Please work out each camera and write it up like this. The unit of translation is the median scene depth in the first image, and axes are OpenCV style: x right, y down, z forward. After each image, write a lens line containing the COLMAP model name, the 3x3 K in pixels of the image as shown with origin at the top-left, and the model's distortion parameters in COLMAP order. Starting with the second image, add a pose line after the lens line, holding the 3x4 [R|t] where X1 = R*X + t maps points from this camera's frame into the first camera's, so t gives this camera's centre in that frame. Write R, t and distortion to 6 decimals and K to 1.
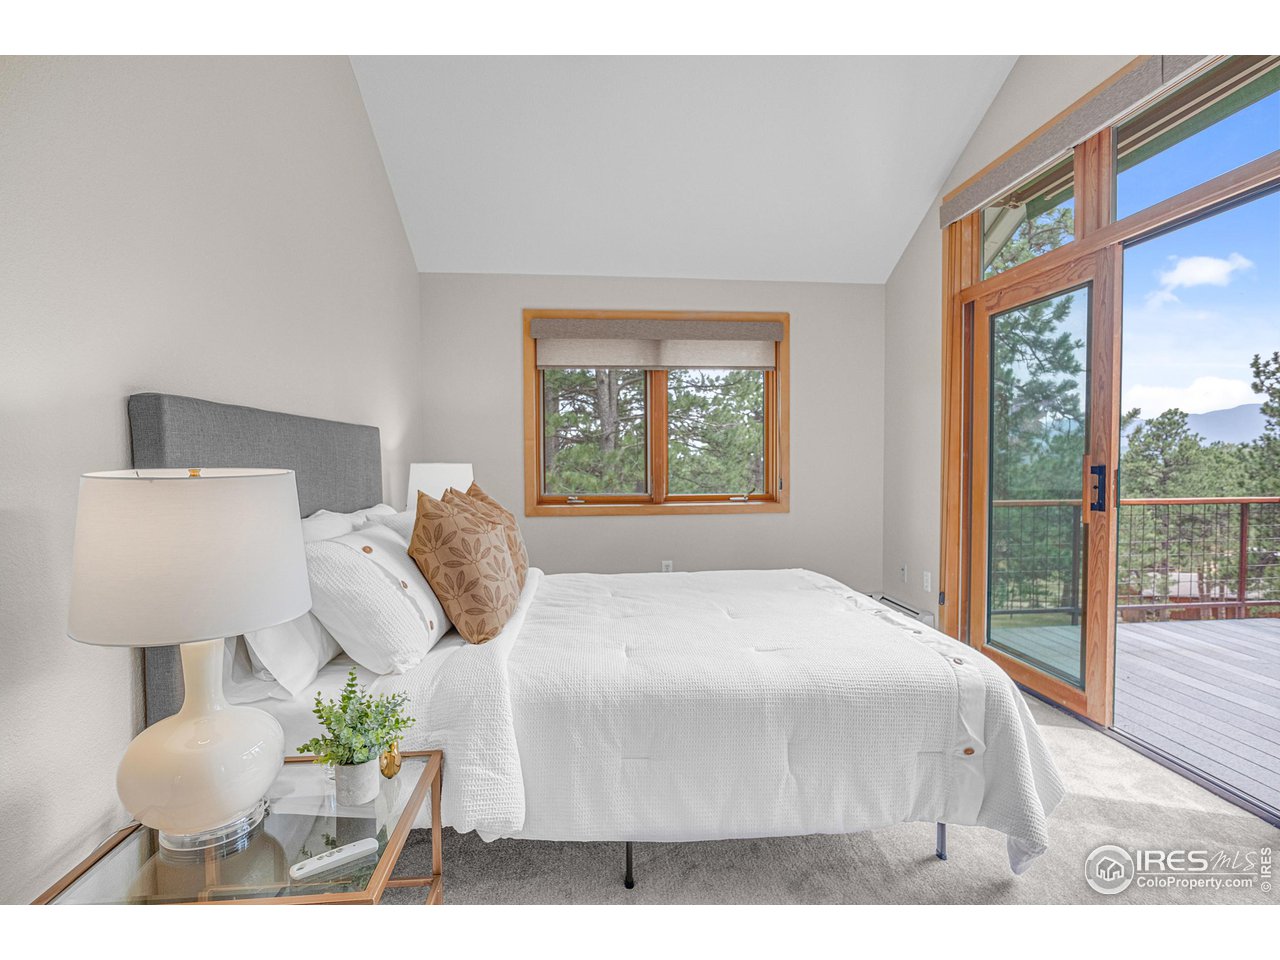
lens RADIAL K [[655.9, 0, 644.4], [0, 655.9, 483.1], [0, 0, 1]] dist [-0.008940, 0.000644]
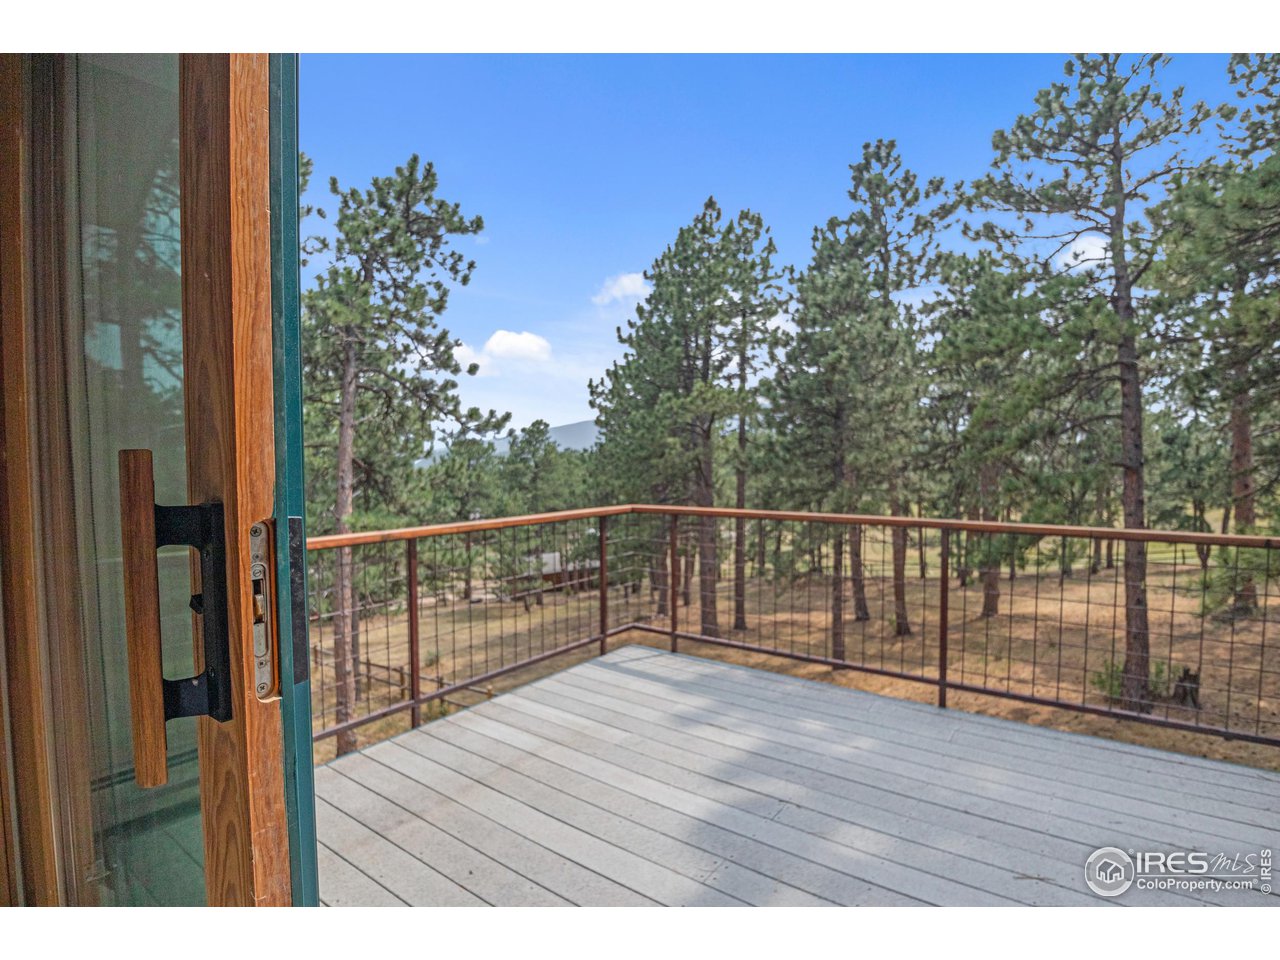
lens RADIAL K [[655.9, 0, 643.9], [0, 655.9, 491.3], [0, 0, 1]] dist [-0.008940, 0.000644]
pose [[0.670660, -0.035070, 0.740935, 0.391351], [0.028926, 0.999358, 0.021119, -0.018465], [-0.741200, 0.007269, 0.671245, 0.462300]]
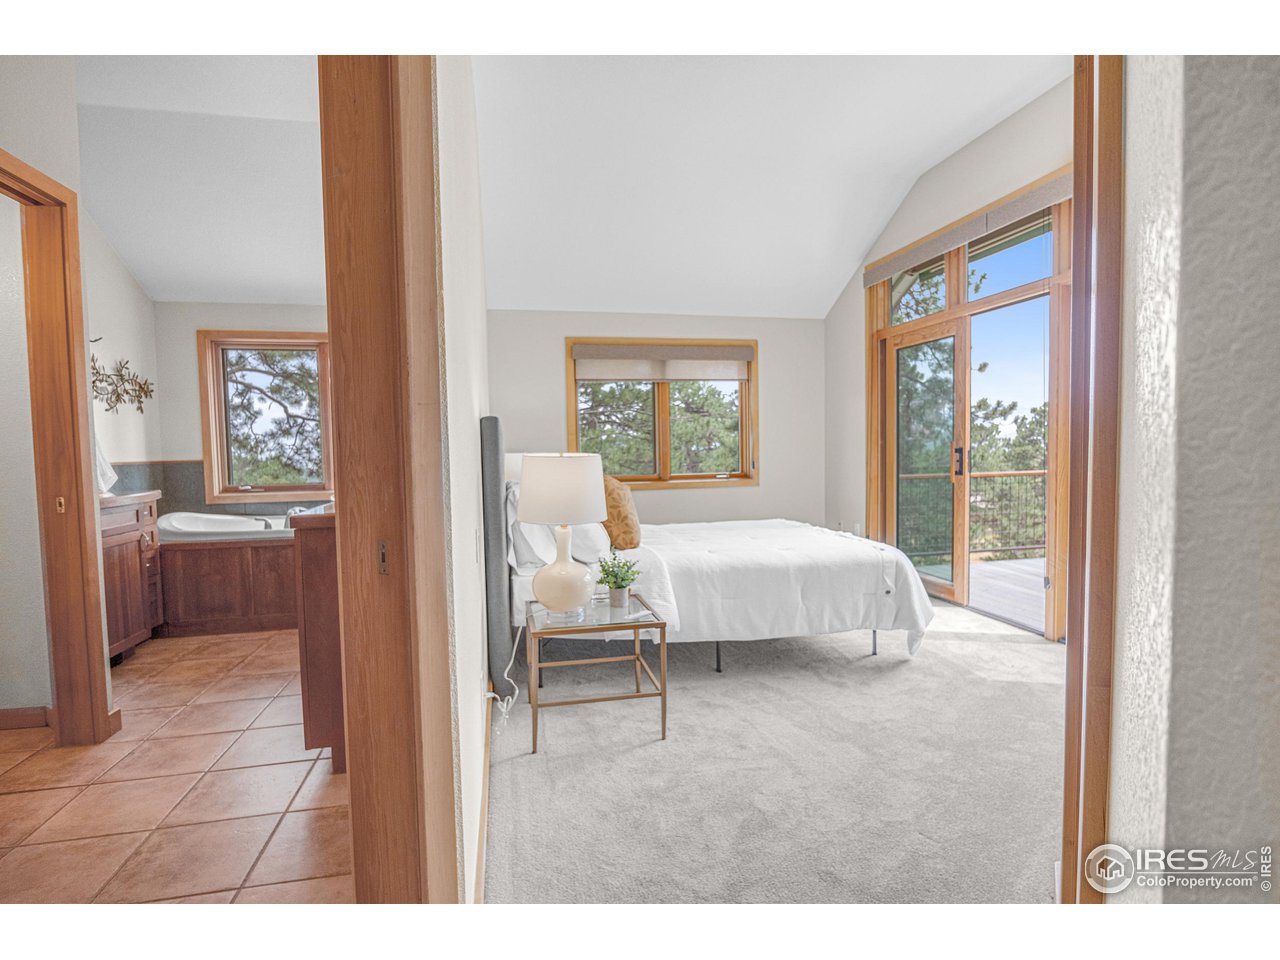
lens RADIAL K [[655.9, 0, 649.3], [0, 655.9, 484.6], [0, 0, 1]] dist [-0.008940, 0.000644]
pose [[0.992564, -0.019623, 0.120128, -0.172500], [0.017537, 0.999677, 0.018395, 0.013079], [-0.120450, -0.016151, 0.992588, -0.334320]]
